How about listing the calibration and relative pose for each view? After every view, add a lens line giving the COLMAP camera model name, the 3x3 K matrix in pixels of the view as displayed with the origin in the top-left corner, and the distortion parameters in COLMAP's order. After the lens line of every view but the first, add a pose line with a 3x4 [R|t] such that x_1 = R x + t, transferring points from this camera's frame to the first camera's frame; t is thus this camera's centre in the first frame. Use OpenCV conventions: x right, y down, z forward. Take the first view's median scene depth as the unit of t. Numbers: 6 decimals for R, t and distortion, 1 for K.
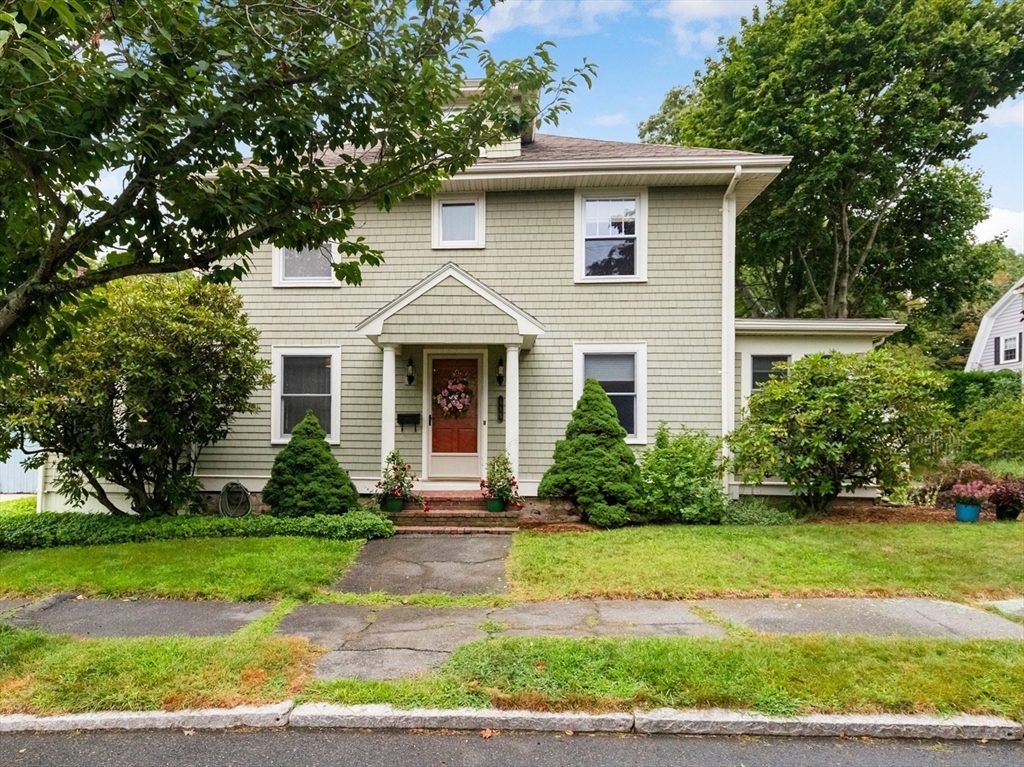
lens RADIAL K [[674.2, 0, 512.0], [0, 674.2, 383.5], [0, 0, 1]] dist [0.000970, -0.000336]
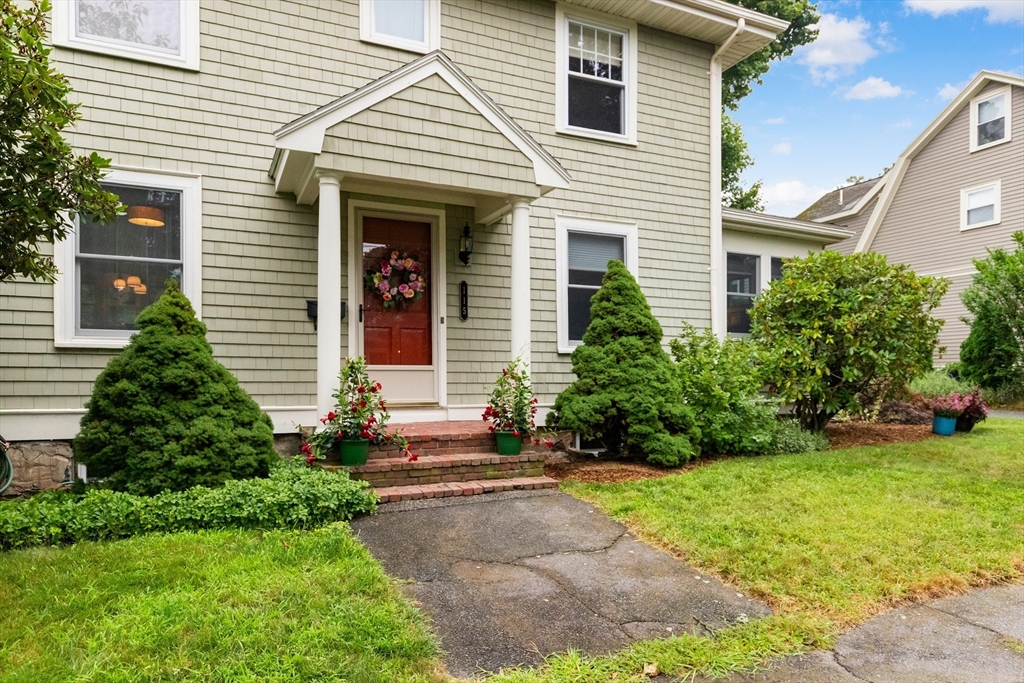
lens RADIAL K [[652.9, 0, 512.0], [0, 652.9, 341.5], [0, 0, 1]] dist [-0.001715, -0.001417]
pose [[0.893448, 0.018224, 0.448796, -0.297779], [-0.038075, 0.998653, 0.035248, 0.060014], [-0.447549, -0.048580, 0.892939, 0.440574]]
